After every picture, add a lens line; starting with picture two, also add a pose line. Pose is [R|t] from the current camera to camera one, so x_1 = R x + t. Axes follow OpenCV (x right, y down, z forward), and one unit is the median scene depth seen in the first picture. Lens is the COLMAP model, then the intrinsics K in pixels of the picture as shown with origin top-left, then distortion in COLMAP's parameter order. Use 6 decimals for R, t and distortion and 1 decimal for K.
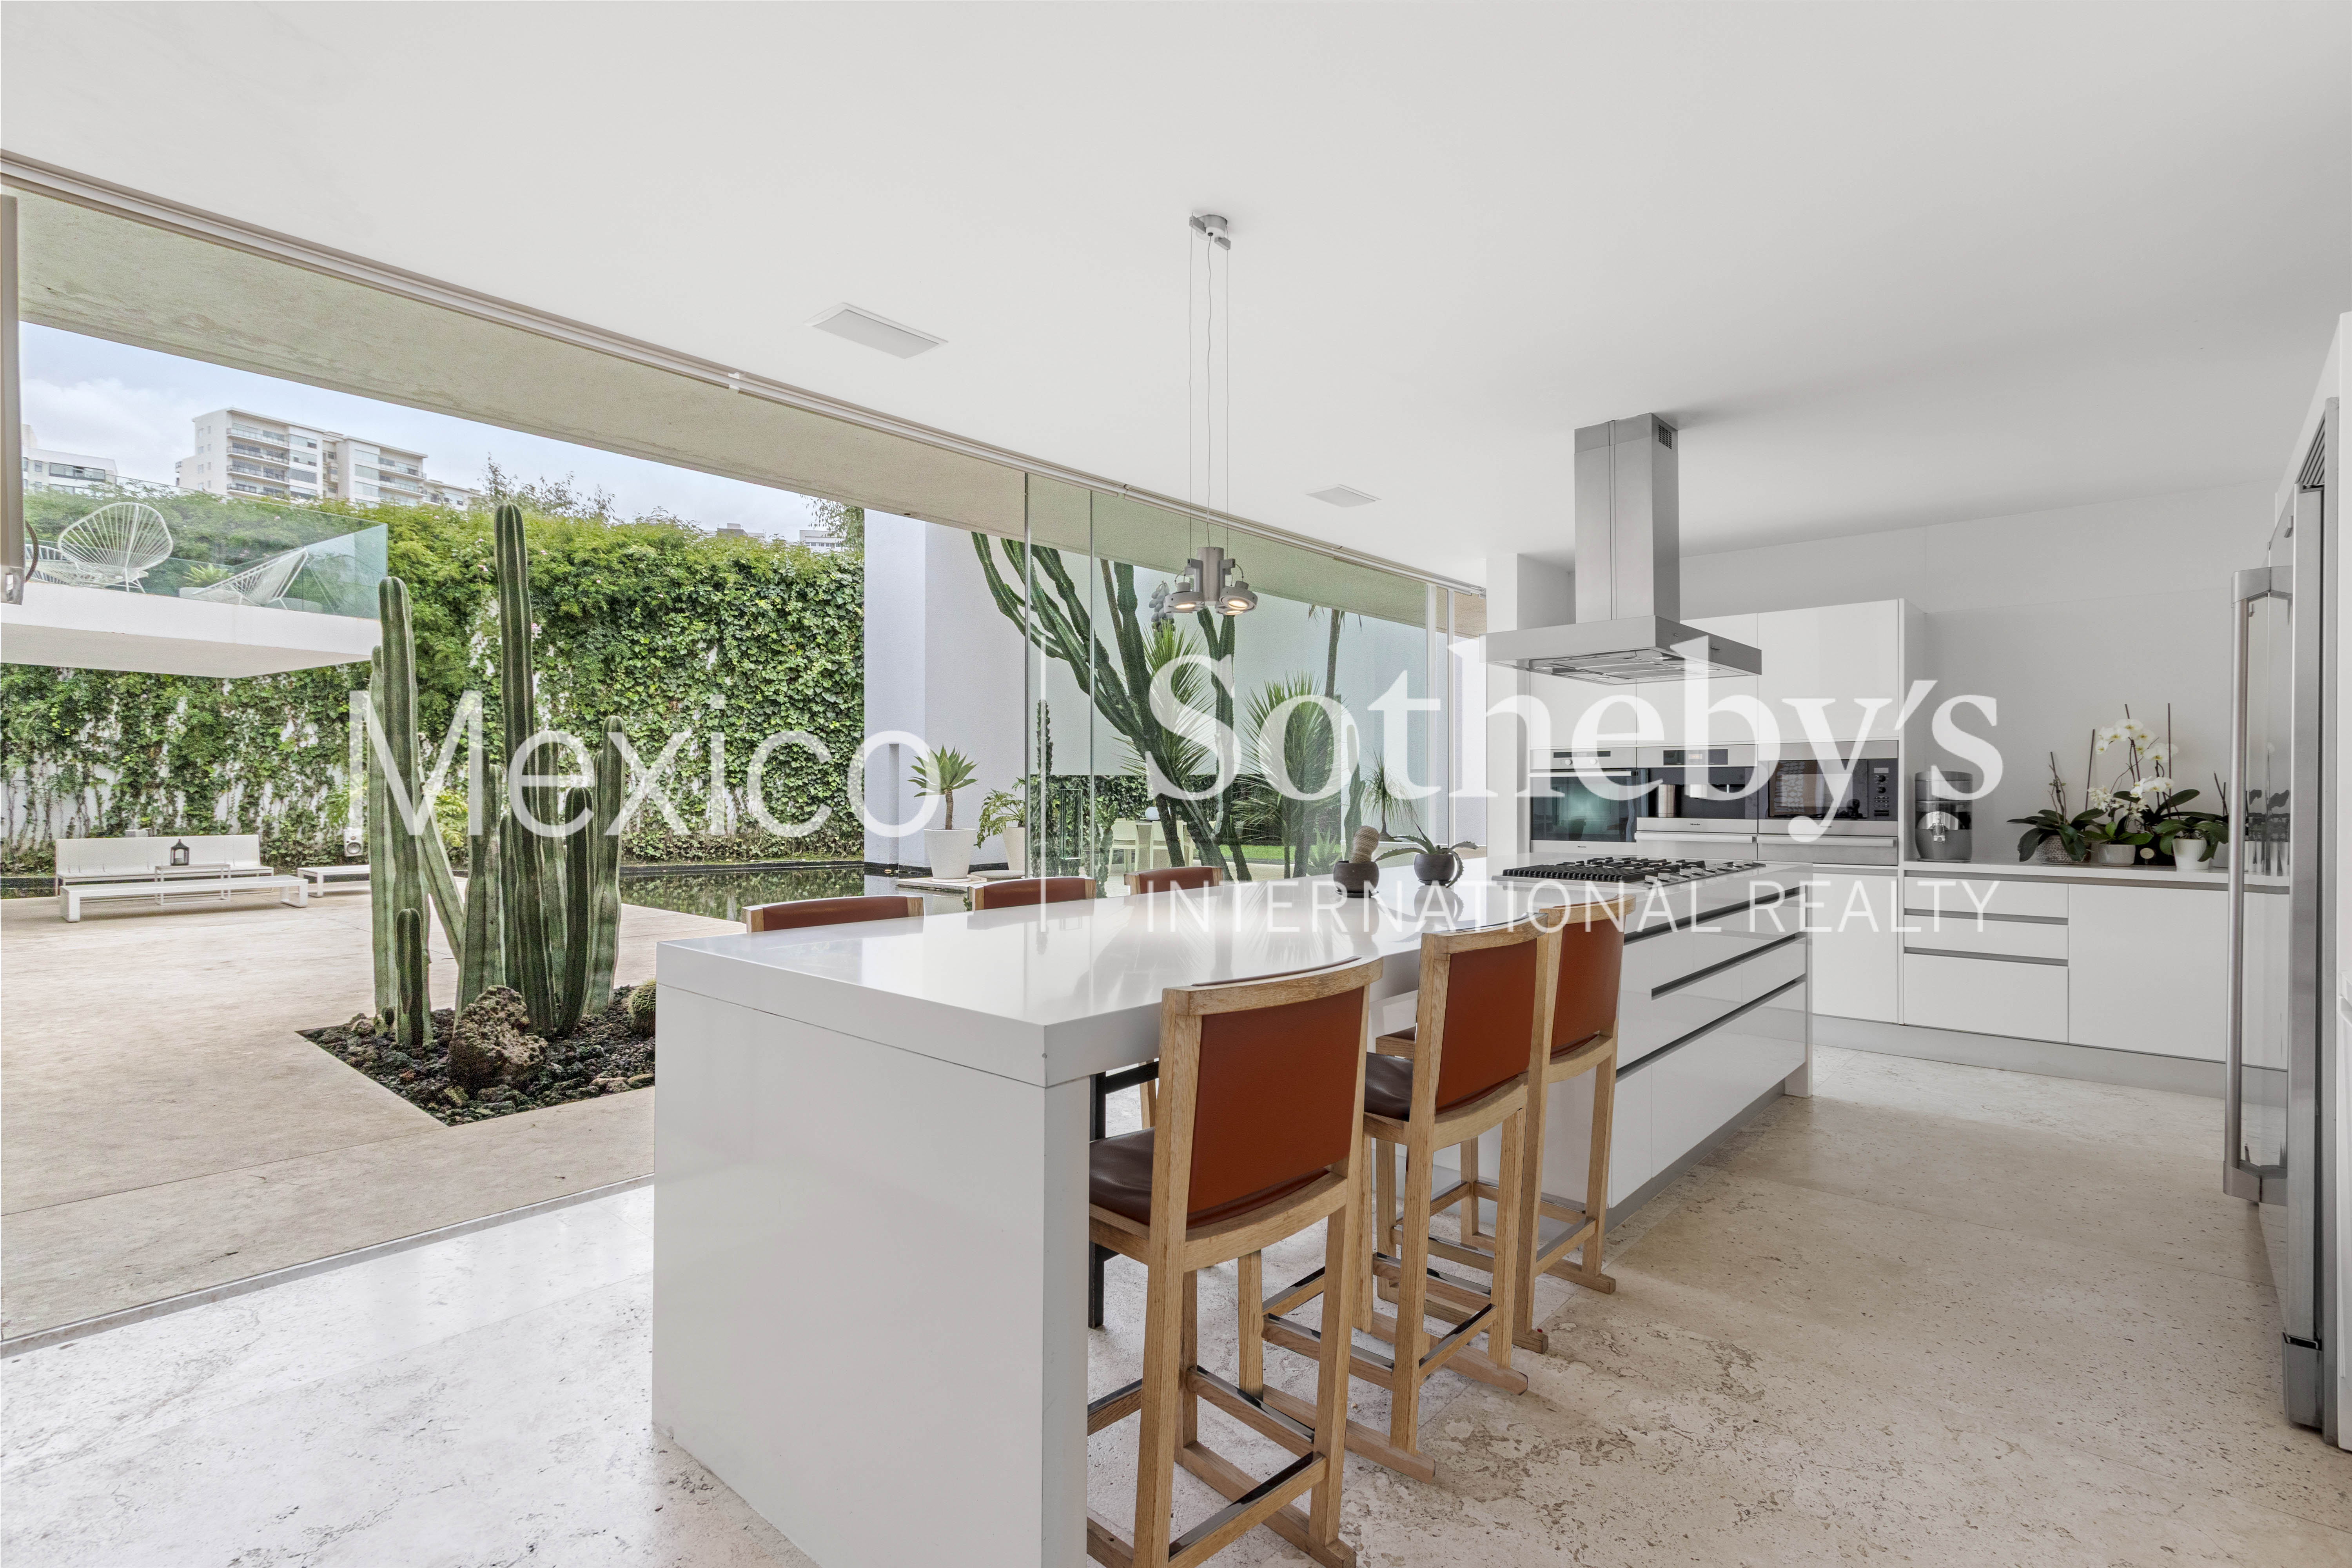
lens RADIAL K [[1131.5, 0, 1204.5], [0, 1131.5, 785.7], [0, 0, 1]] dist [0.000421, -0.000381]
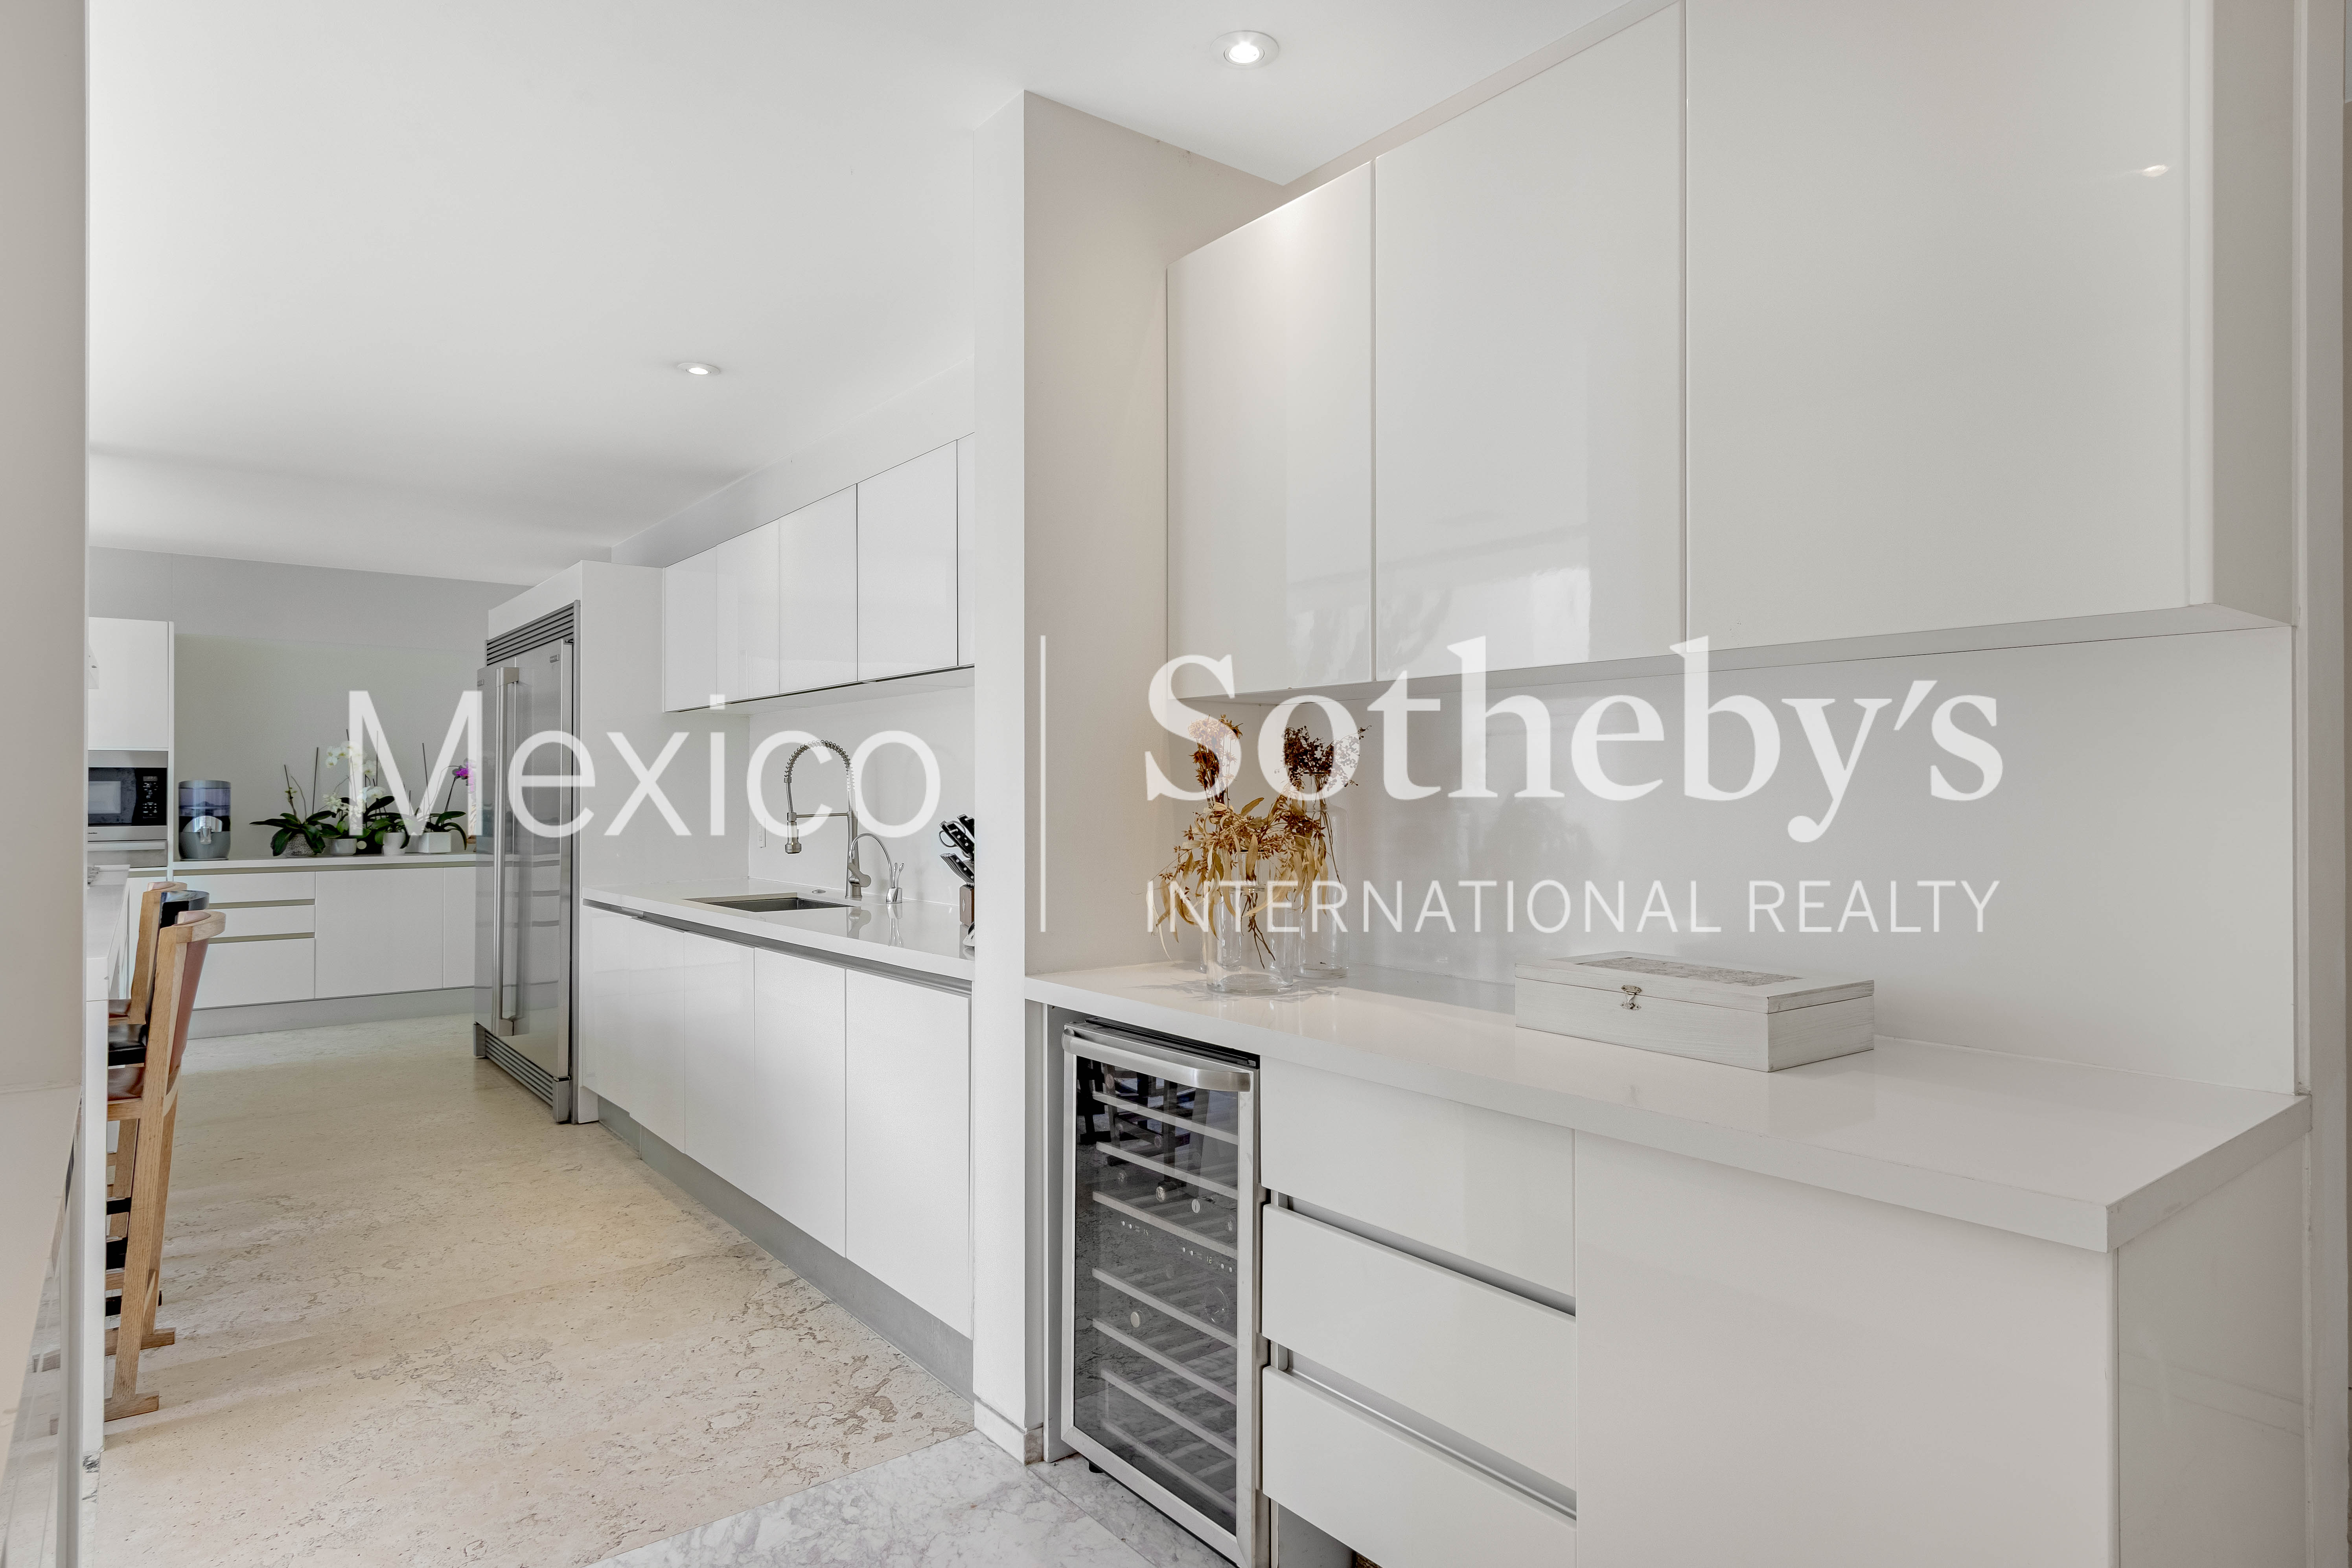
lens RADIAL K [[1317.2, 0, 1176.0], [0, 1317.2, 784.0], [0, 0, 1]] dist [-0.002653, -0.000627]
pose [[0.196505, 0.005529, 0.980487, -0.462684], [0.000041, 0.999984, -0.005648, -0.001621], [-0.980503, 0.001150, 0.196502, -0.212038]]
